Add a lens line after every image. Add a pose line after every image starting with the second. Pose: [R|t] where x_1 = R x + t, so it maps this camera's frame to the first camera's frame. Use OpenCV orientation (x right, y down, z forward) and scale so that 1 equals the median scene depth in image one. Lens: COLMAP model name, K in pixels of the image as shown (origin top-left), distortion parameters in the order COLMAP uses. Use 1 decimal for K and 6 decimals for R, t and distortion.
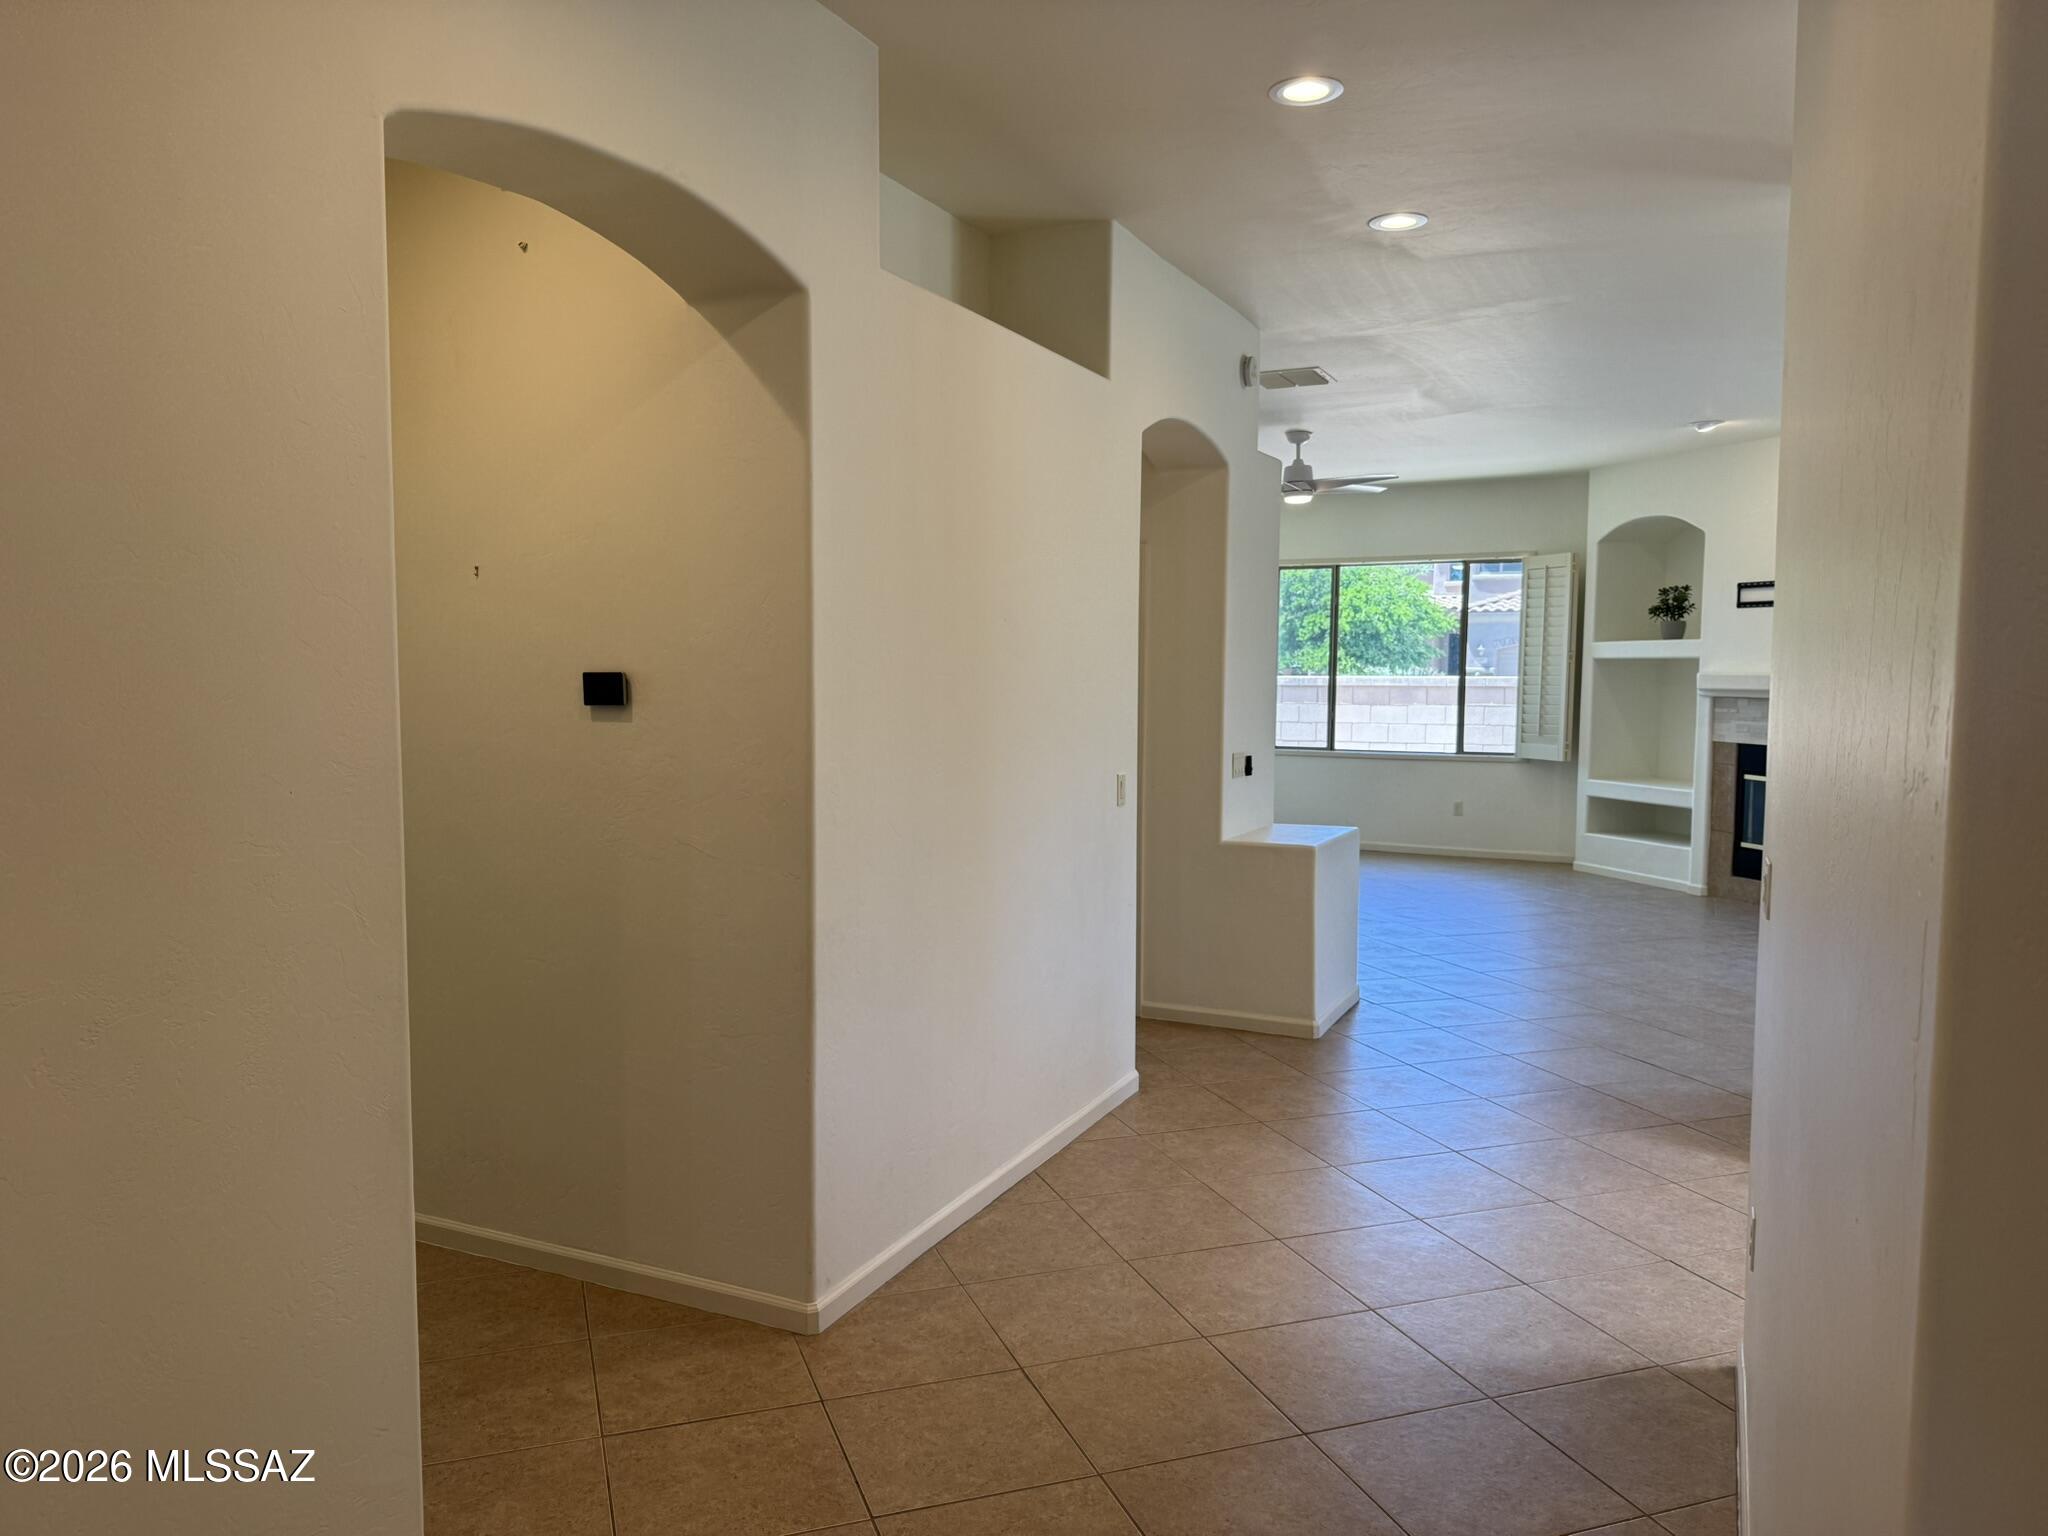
lens RADIAL K [[1427.8, 0, 988.2], [0, 1427.8, 772.4], [0, 0, 1]] dist [0.142386, -0.332520]
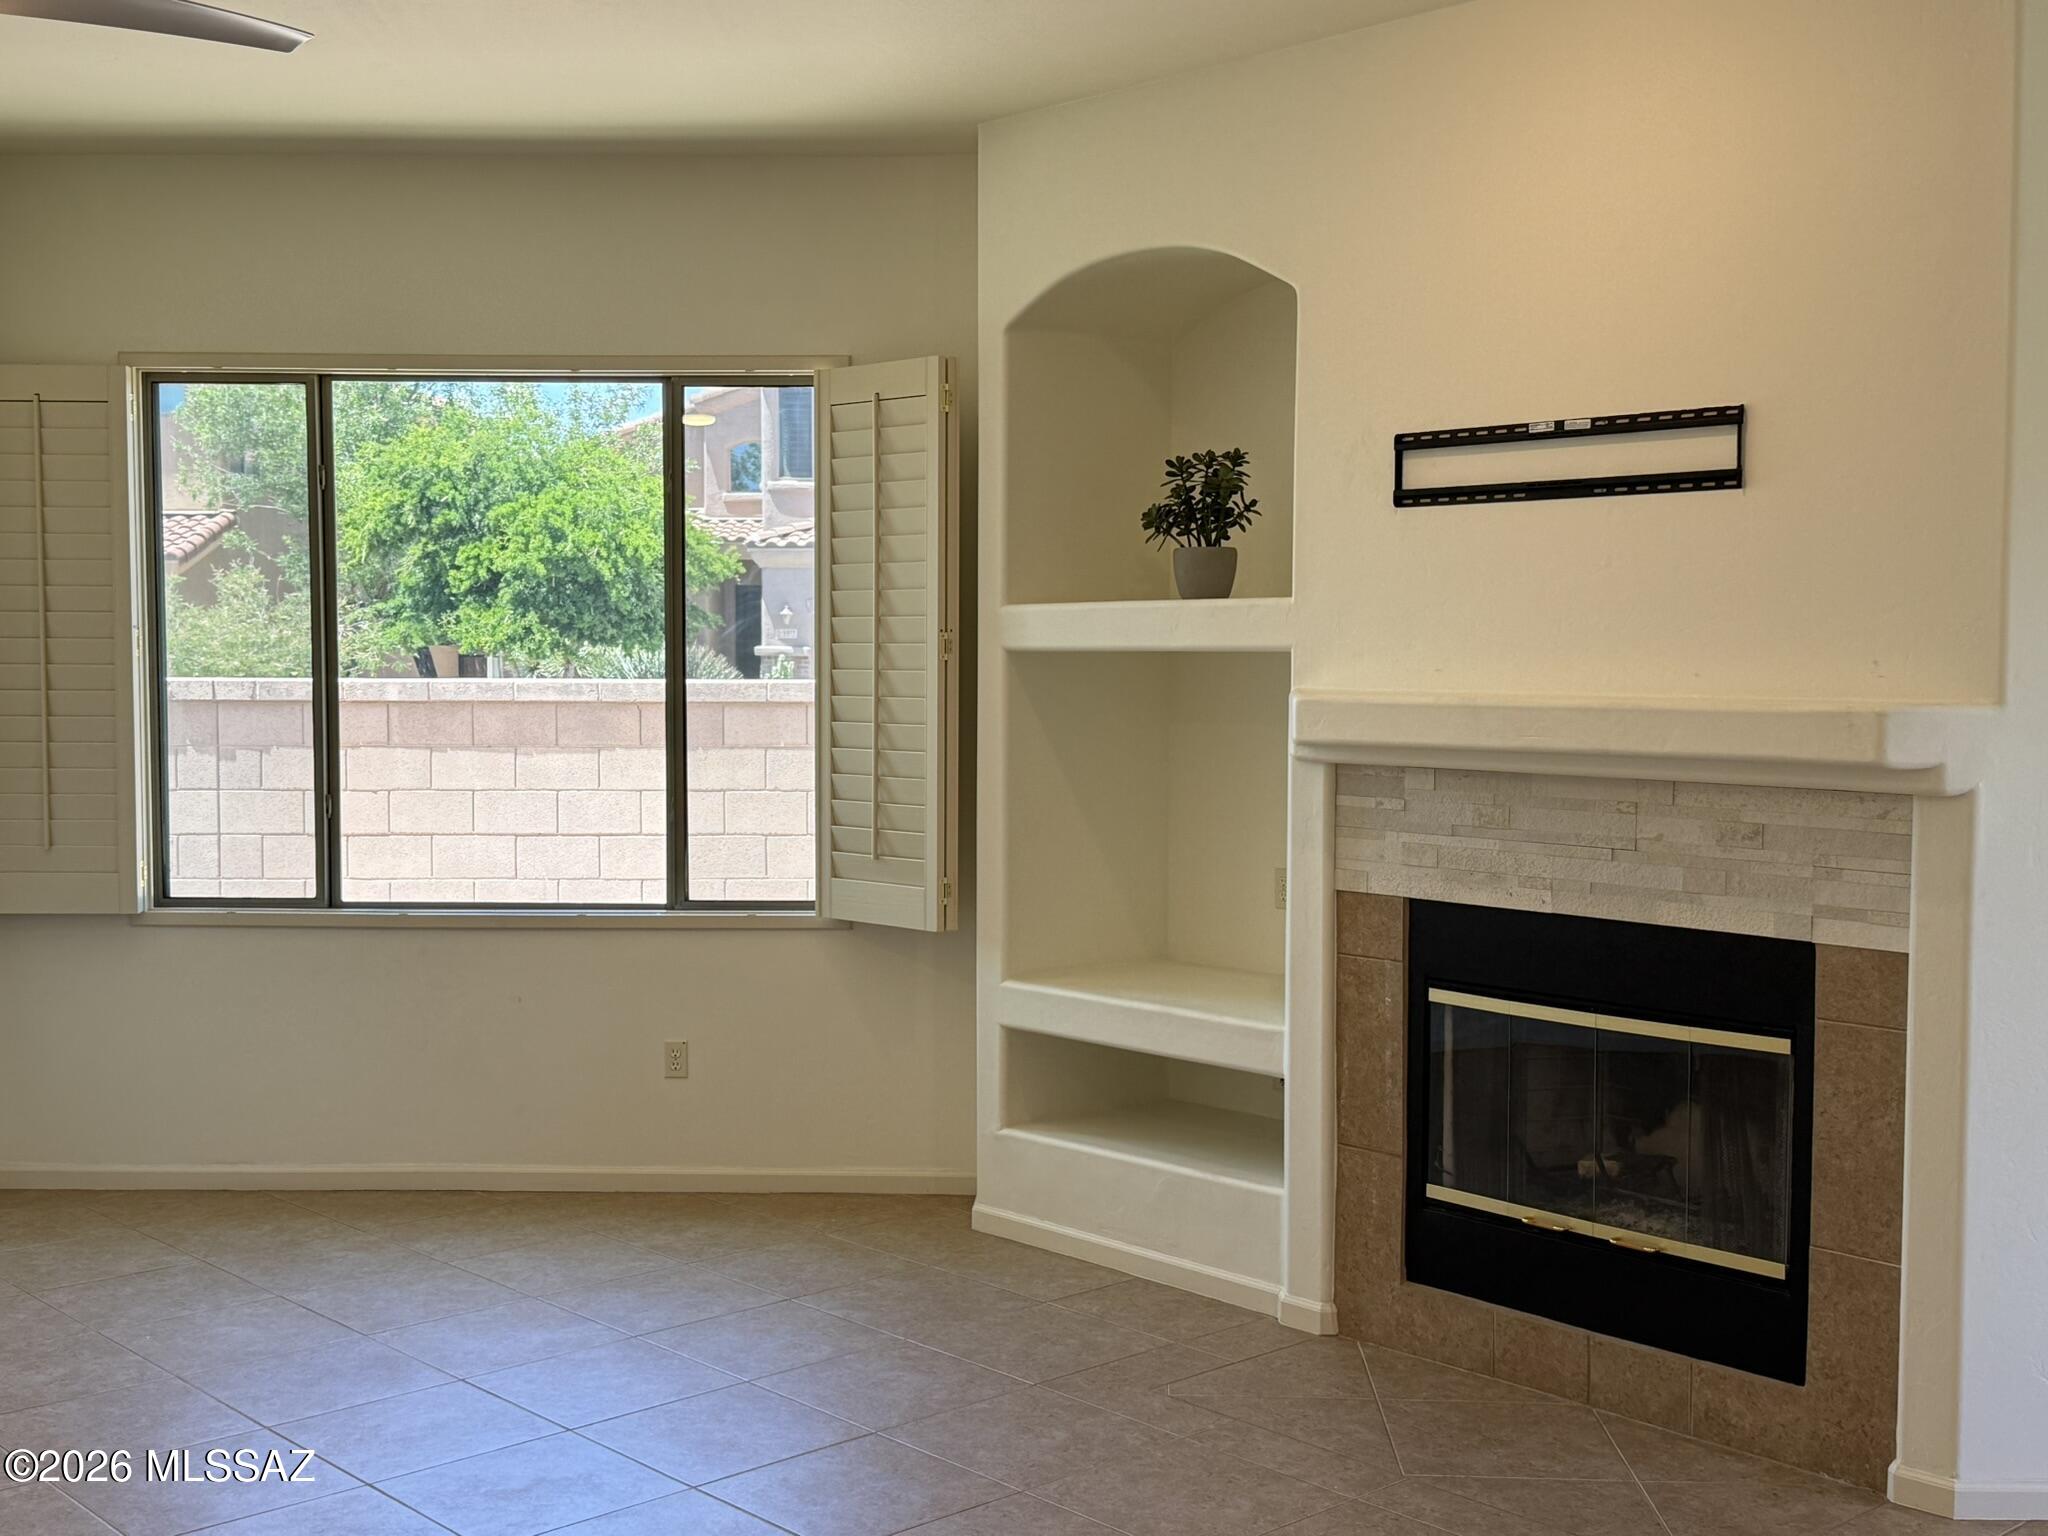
lens RADIAL K [[2365.1, 0, 999.6], [0, 2365.1, 783.5], [0, 0, 1]] dist [0.199477, -0.457914]
pose [[0.917191, -0.027388, 0.397504, 0.178647], [0.032209, 0.999466, -0.005456, -0.041800], [-0.397143, 0.017808, 0.917584, 0.454502]]
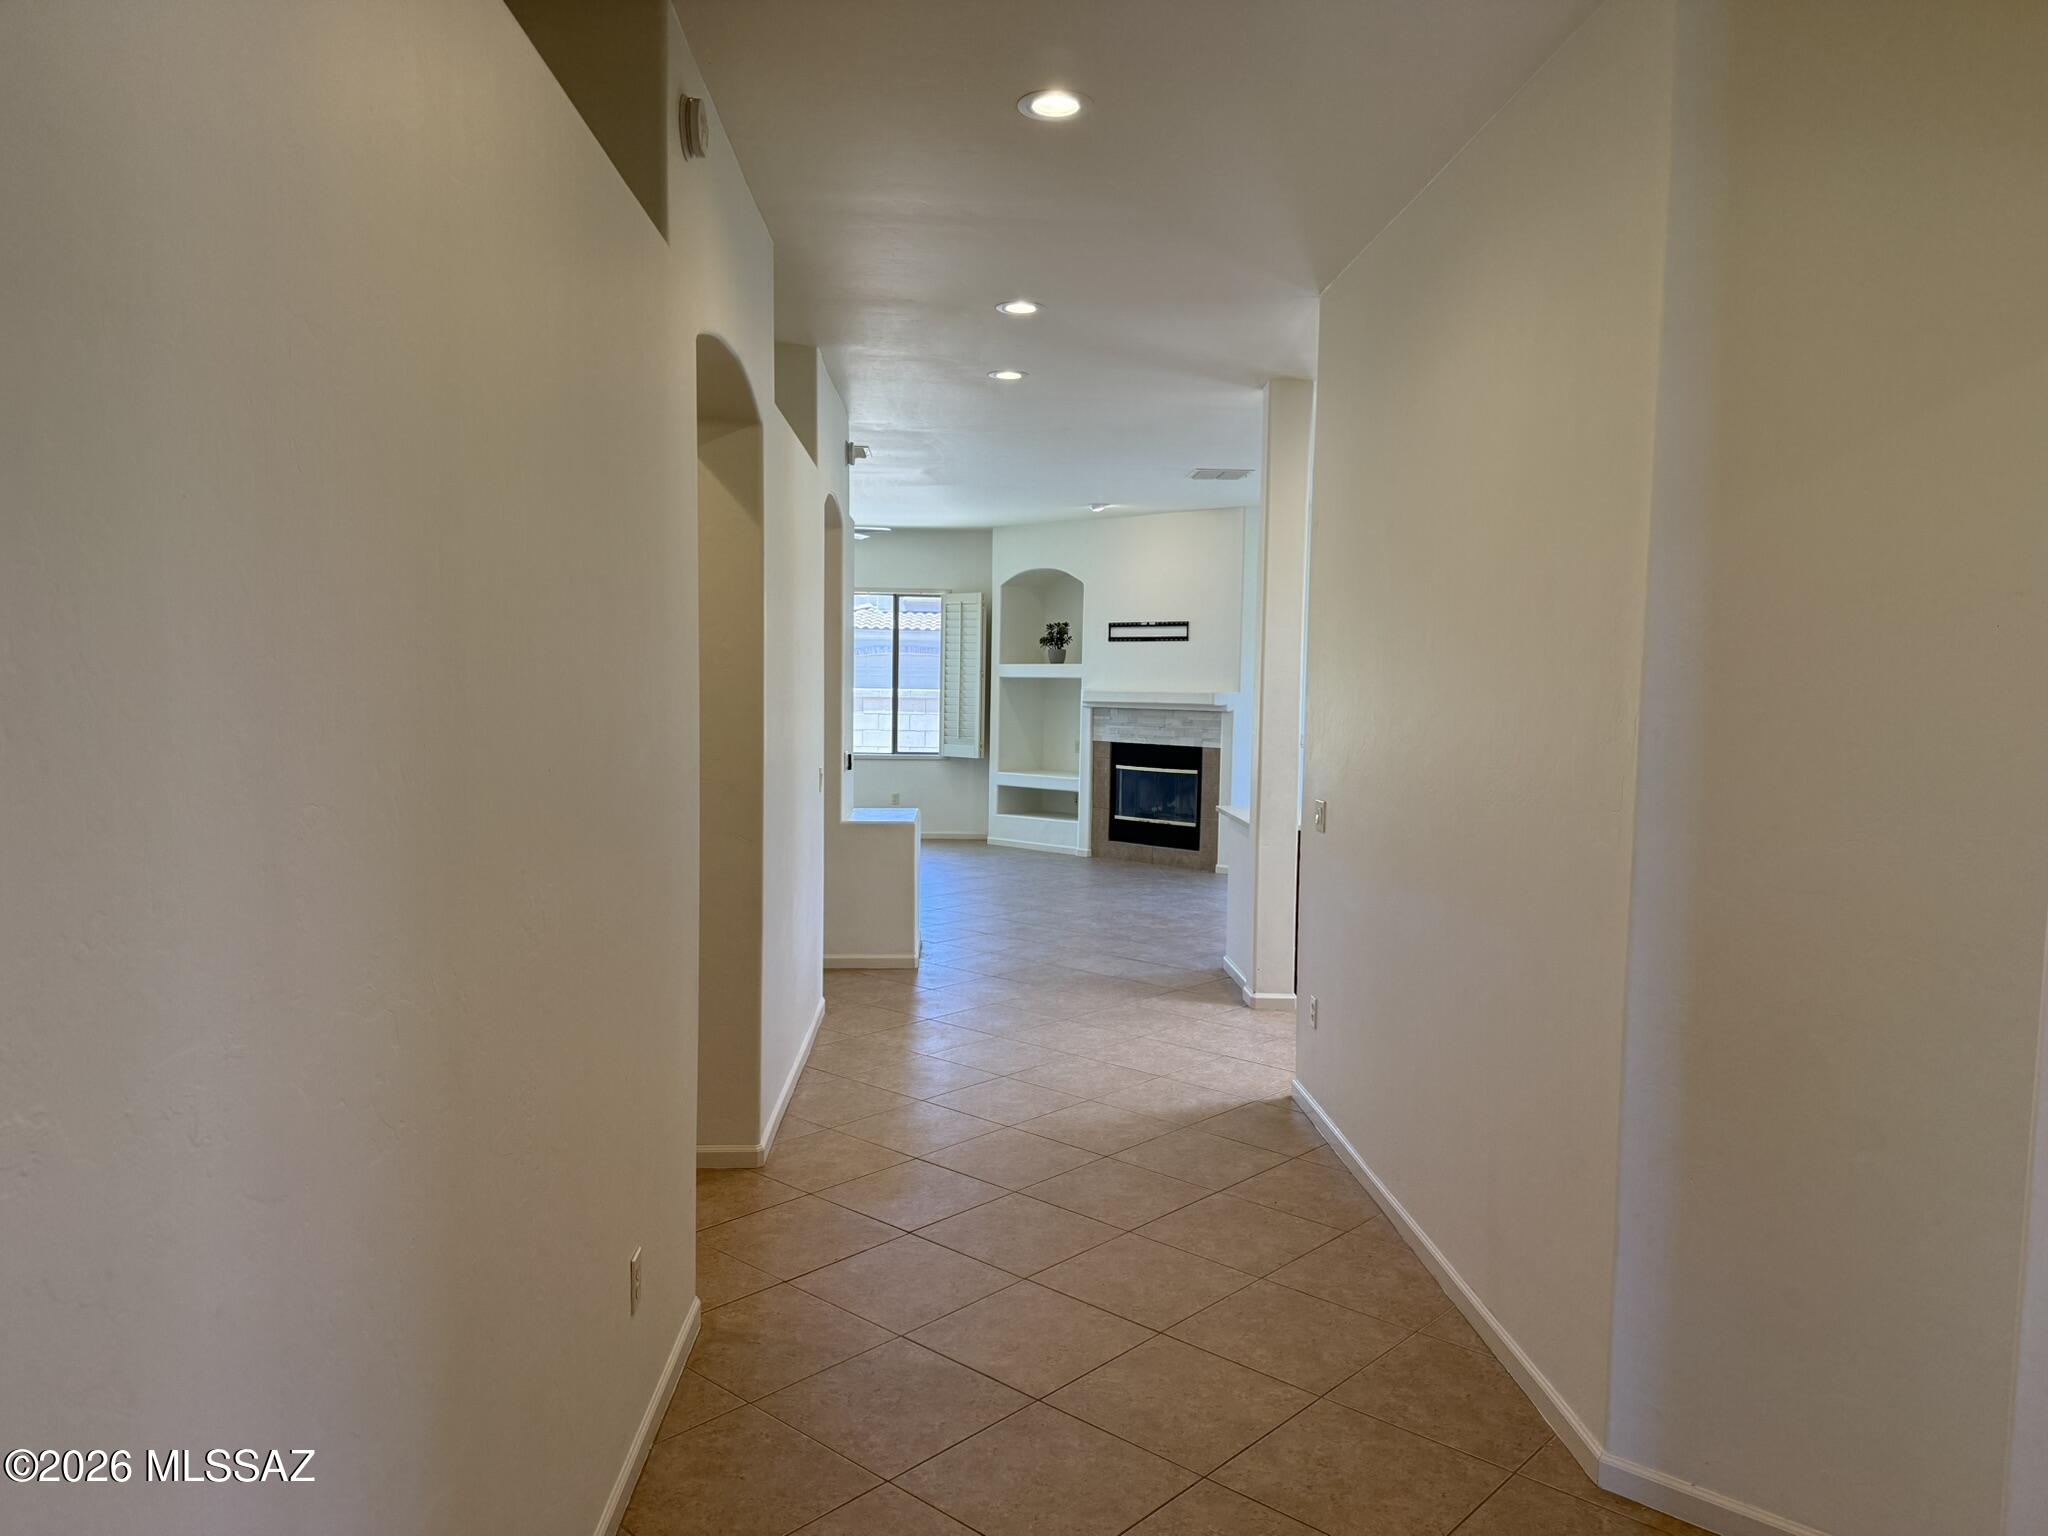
lens RADIAL K [[1430.8, 0, 1024.0], [0, 1430.8, 768.0], [0, 0, 1]] dist [0.094485, -0.162205]
pose [[0.874806, -0.022057, 0.483971, -0.174058], [0.025174, 0.999683, 0.000057, 0.001718], [-0.483819, 0.012134, 0.875084, -0.110271]]
